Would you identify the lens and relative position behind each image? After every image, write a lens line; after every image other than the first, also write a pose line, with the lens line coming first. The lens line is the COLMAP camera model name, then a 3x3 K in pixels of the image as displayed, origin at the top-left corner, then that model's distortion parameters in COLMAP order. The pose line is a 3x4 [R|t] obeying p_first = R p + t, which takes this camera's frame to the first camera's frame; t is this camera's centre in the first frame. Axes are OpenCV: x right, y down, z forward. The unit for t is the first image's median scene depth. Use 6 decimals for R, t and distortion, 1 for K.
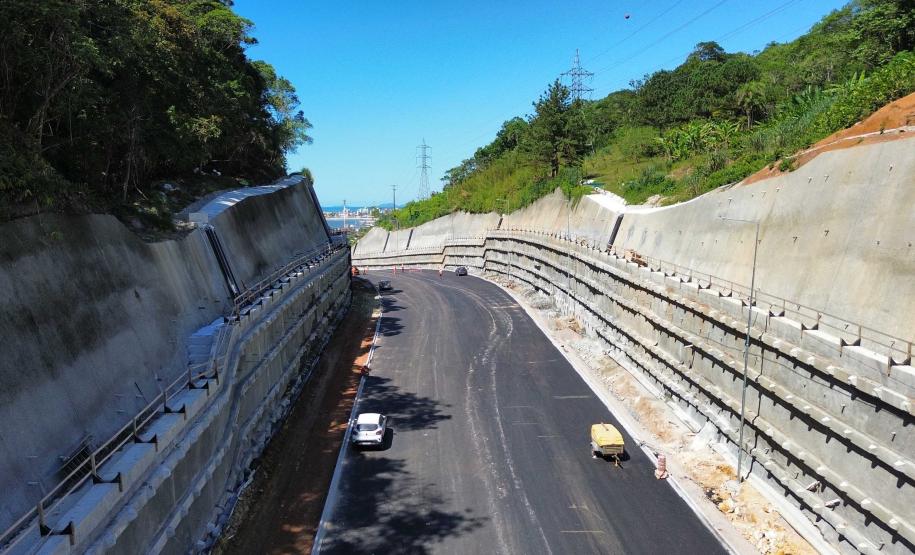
lens RADIAL K [[735.3, 0, 457.5], [0, 735.3, 277.5], [0, 0, 1]] dist [0.064526, -0.110842]
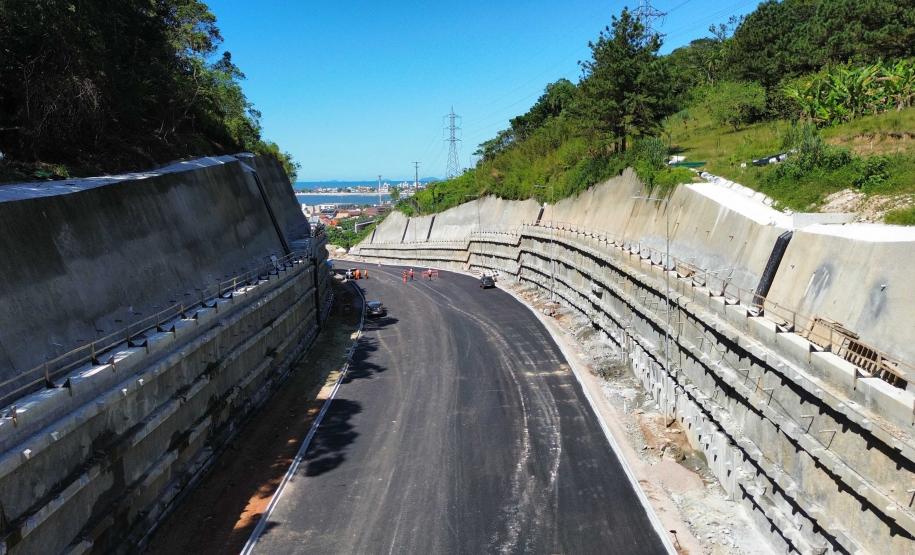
lens RADIAL K [[735.3, 0, 457.5], [0, 735.3, 277.5], [0, 0, 1]] dist [0.064526, -0.110842]
pose [[0.998378, 0.002020, -0.056893, 0.020554], [0.000015, 0.999361, 0.035739, -0.045983], [0.056929, -0.035681, 0.997740, 0.311343]]
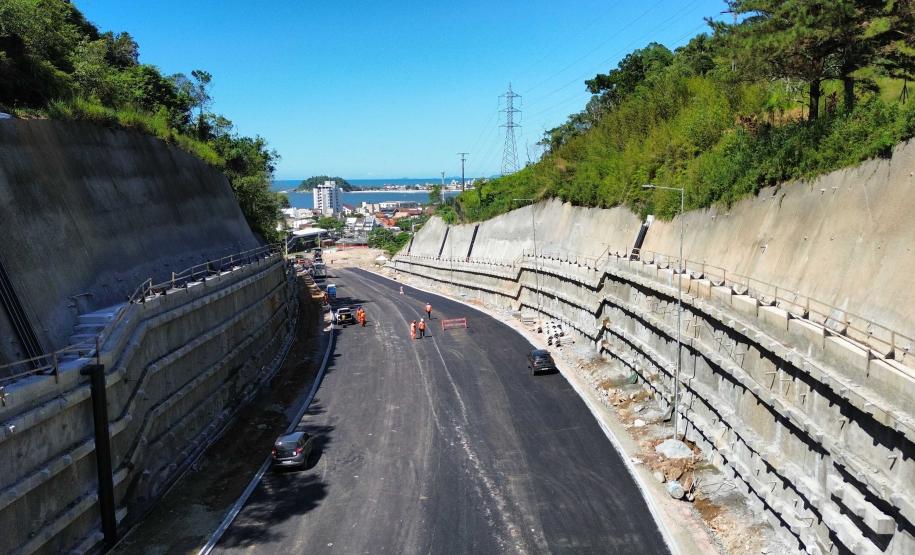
lens RADIAL K [[735.3, 0, 457.5], [0, 735.3, 277.5], [0, 0, 1]] dist [0.064526, -0.110842]
pose [[0.988603, 0.013767, -0.149918, 0.023178], [-0.007851, 0.999170, 0.039980, -0.081621], [0.150343, -0.038347, 0.987890, 0.700045]]
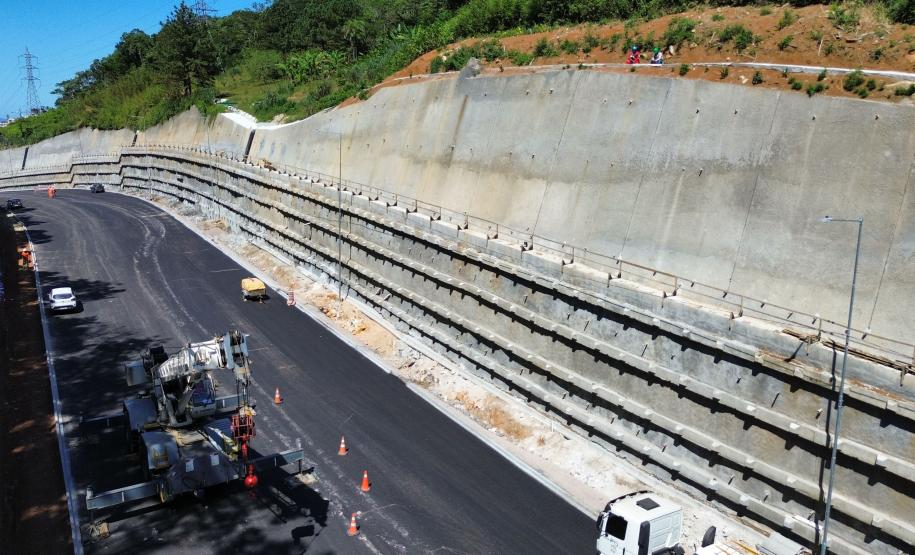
lens RADIAL K [[730.6, 0, 453.8], [0, 730.6, 268.1], [0, 0, 1]] dist [0.059869, -0.044428]
pose [[0.888729, -0.089703, 0.449571, -0.030694], [0.045604, 0.993104, 0.108003, 0.015231], [-0.456159, -0.075484, 0.886691, -0.151290]]
